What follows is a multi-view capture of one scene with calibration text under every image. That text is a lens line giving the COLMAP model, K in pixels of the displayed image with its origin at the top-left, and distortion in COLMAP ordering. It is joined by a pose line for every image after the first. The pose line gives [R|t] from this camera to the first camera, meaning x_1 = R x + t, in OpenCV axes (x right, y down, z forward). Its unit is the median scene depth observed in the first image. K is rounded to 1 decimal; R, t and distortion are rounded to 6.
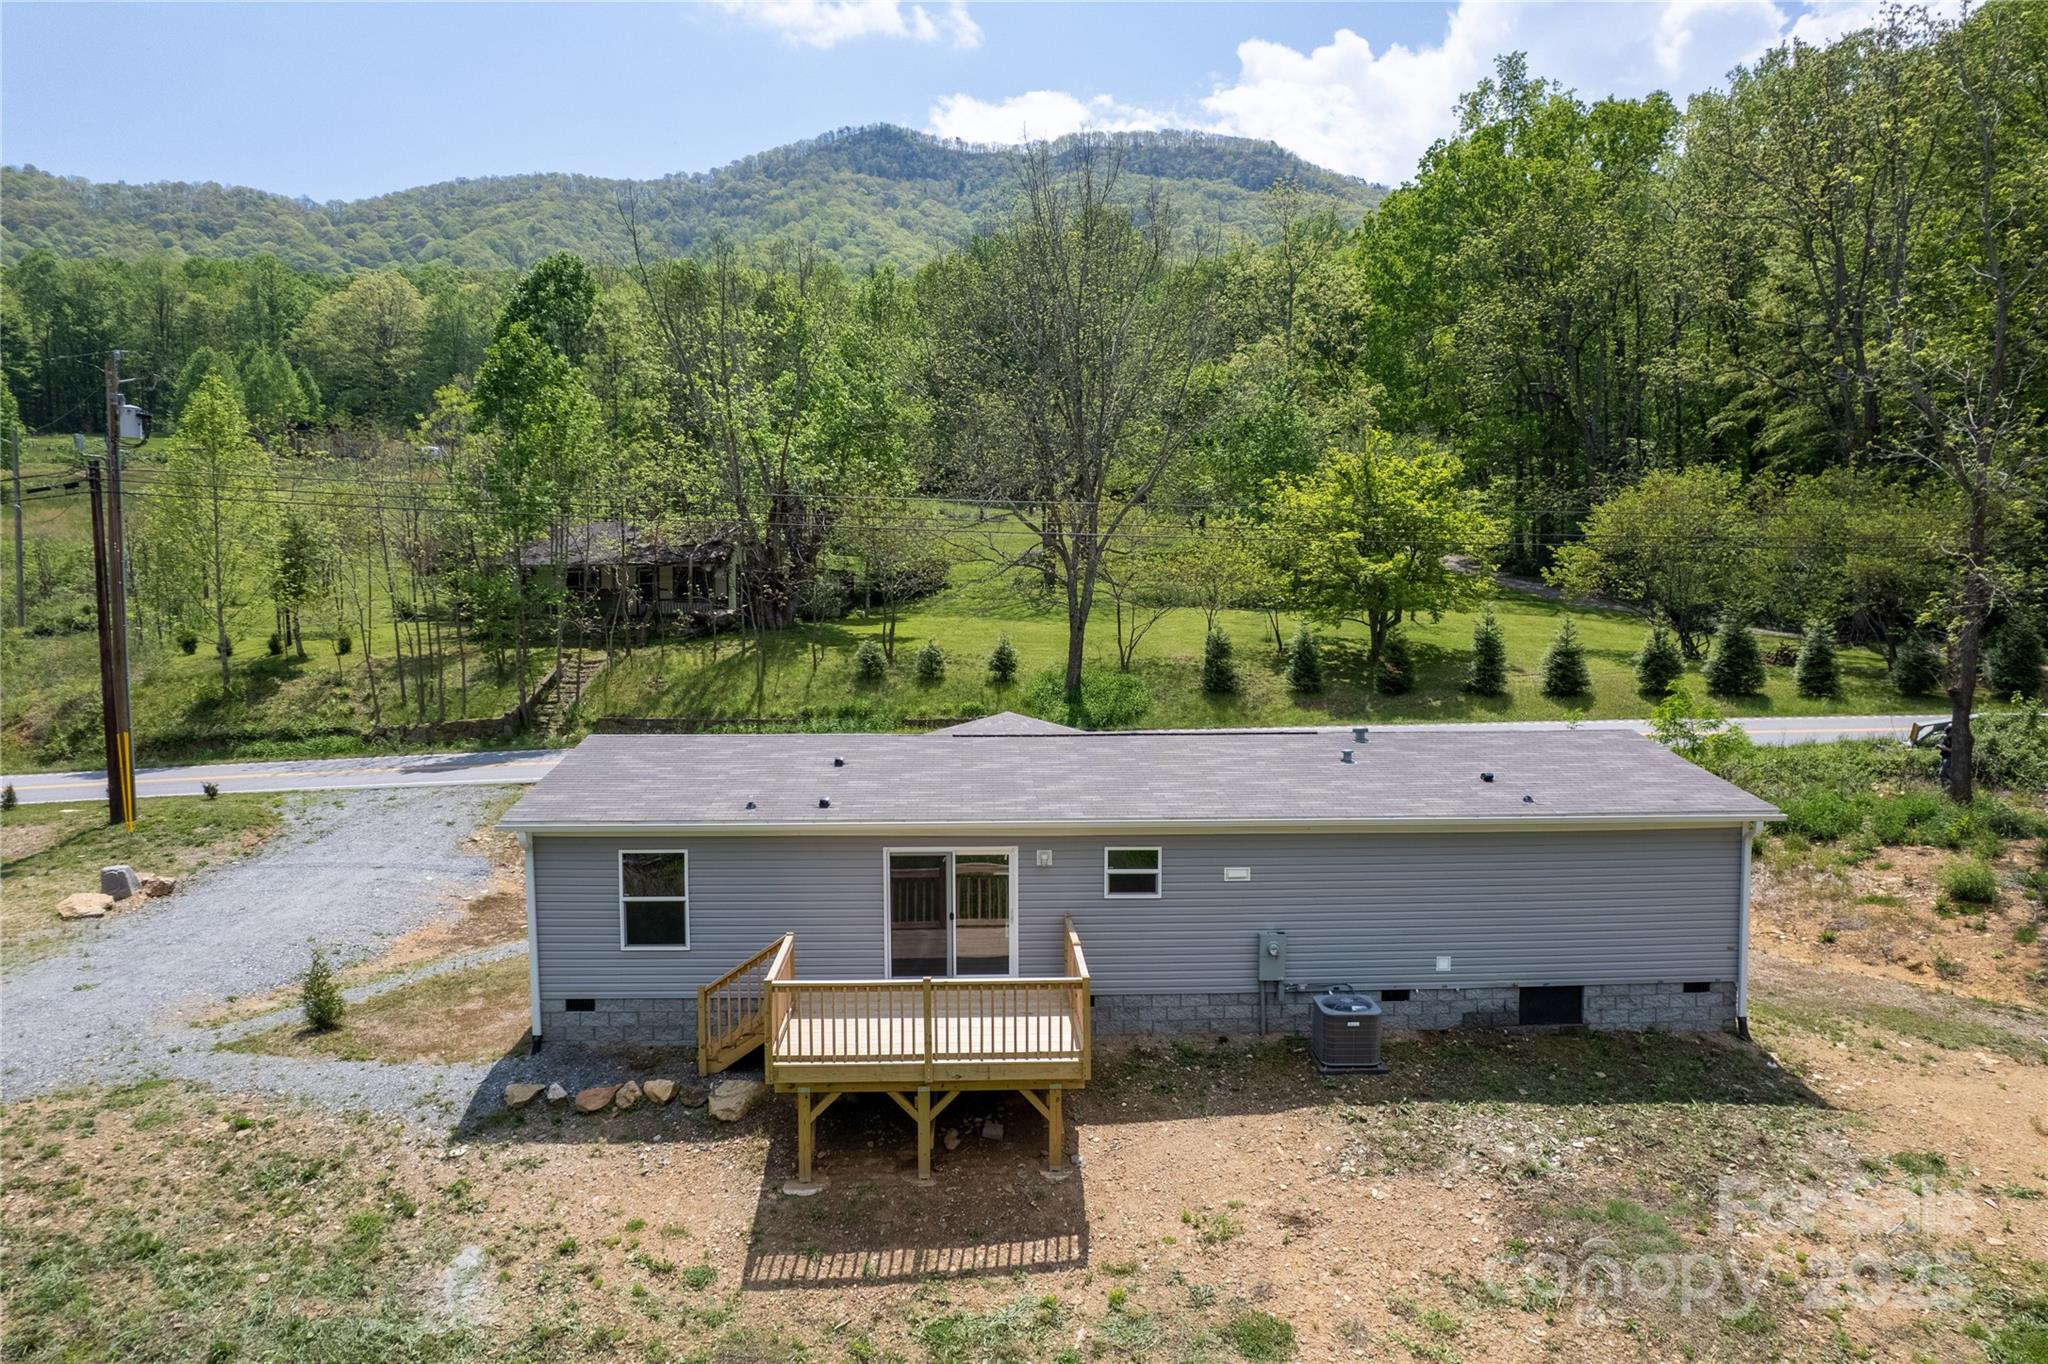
lens RADIAL K [[1322.4, 0, 1017.3], [0, 1322.4, 690.0], [0, 0, 1]] dist [-0.084269, 0.078496]
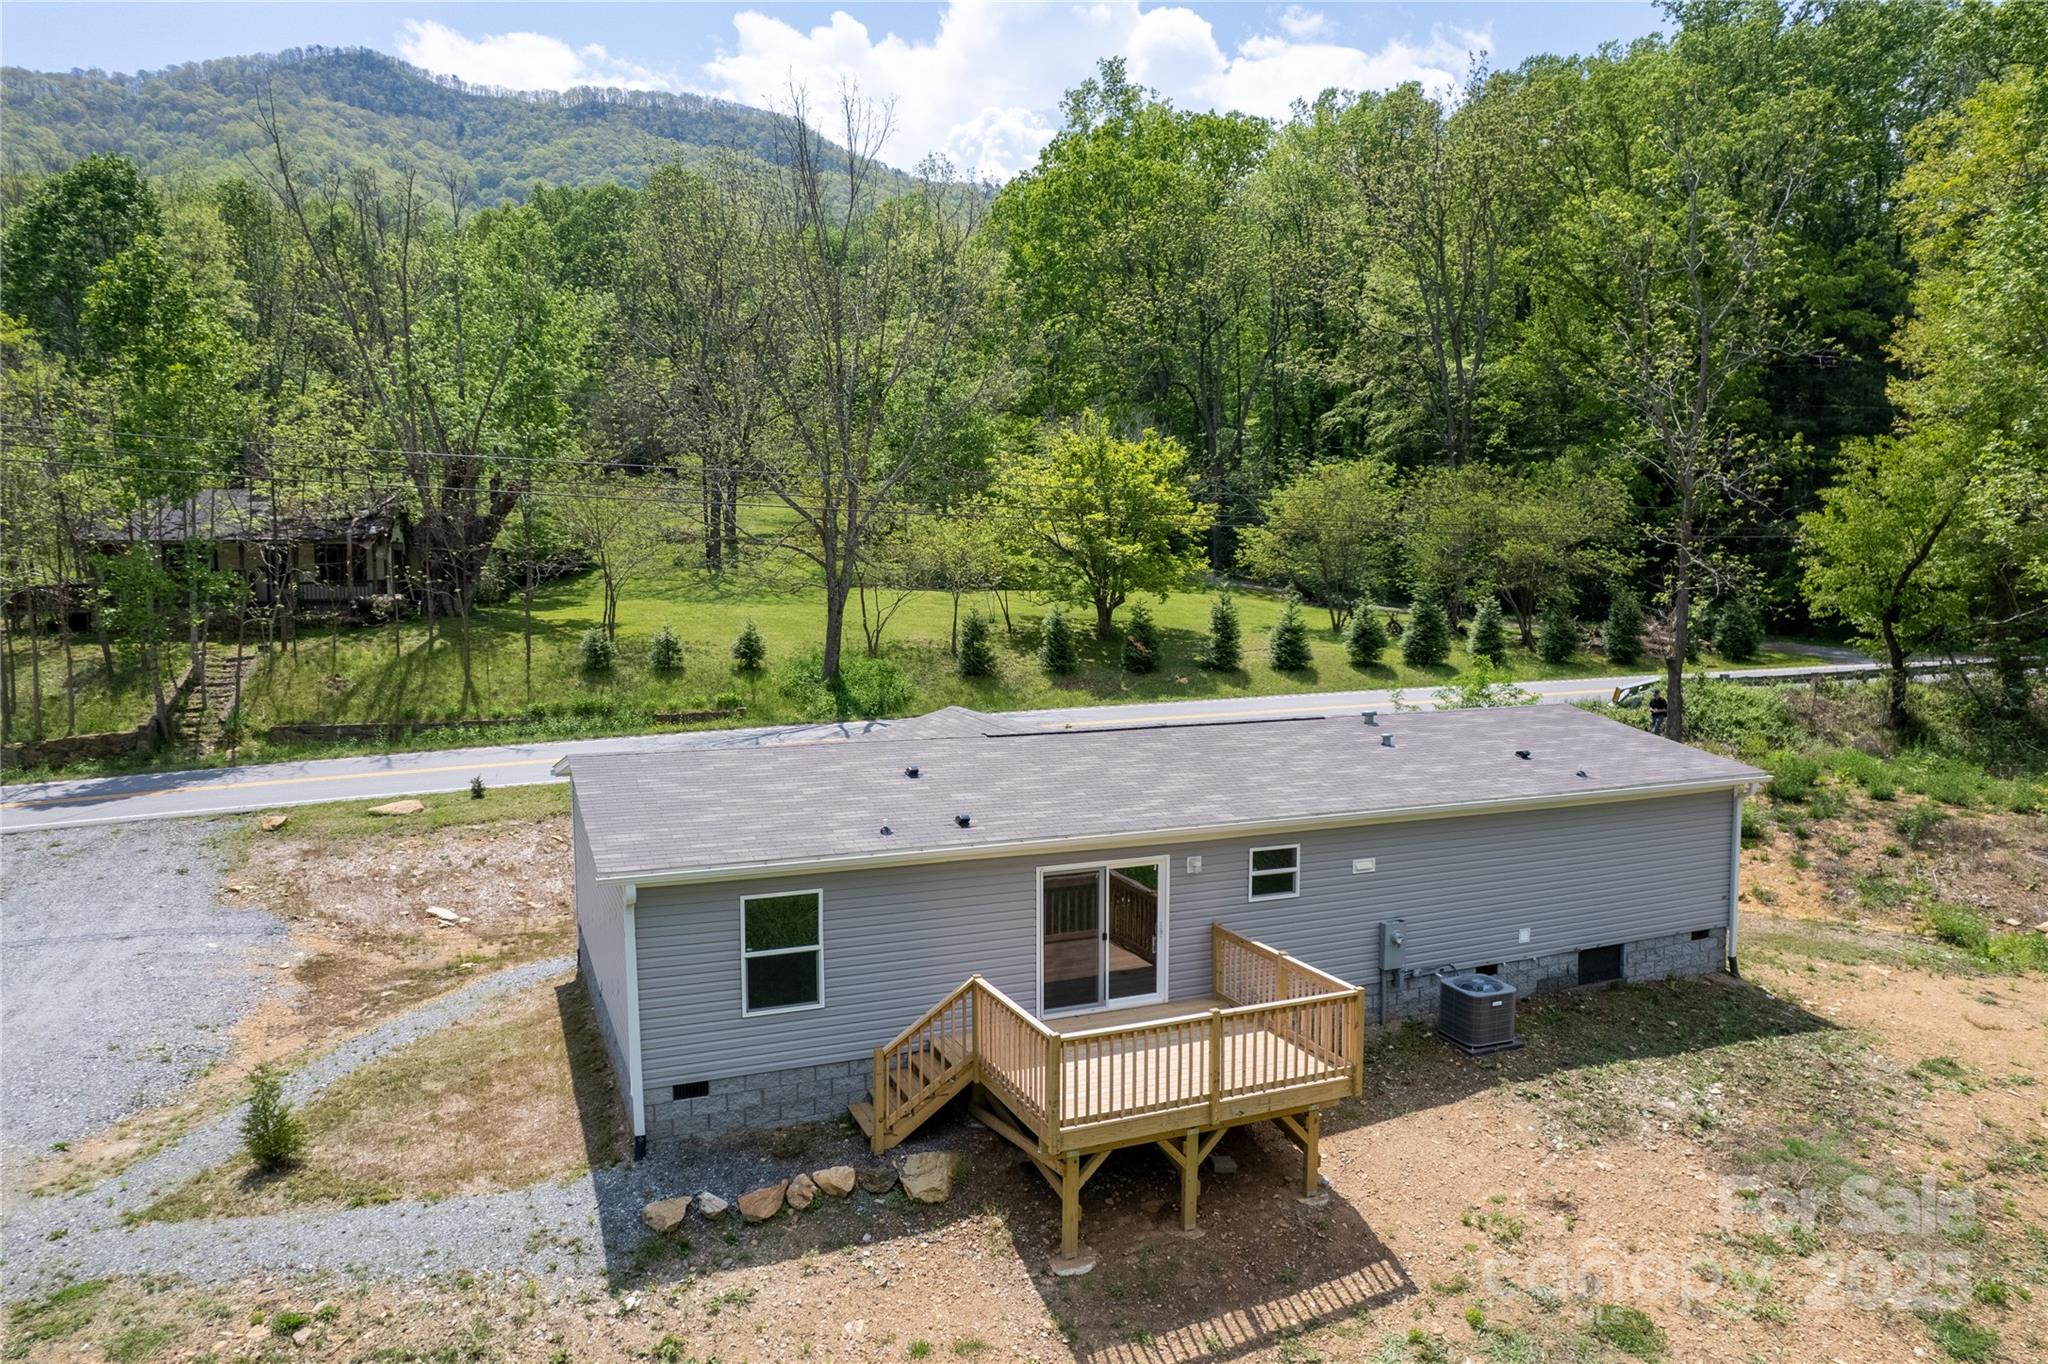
lens RADIAL K [[1322.4, 0, 1017.3], [0, 1322.4, 690.0], [0, 0, 1]] dist [-0.084269, 0.078496]
pose [[0.935602, -0.030886, 0.351704, -0.382753], [0.024856, 0.999457, 0.021649, -0.018254], [-0.352182, -0.011513, 0.935861, 0.154607]]
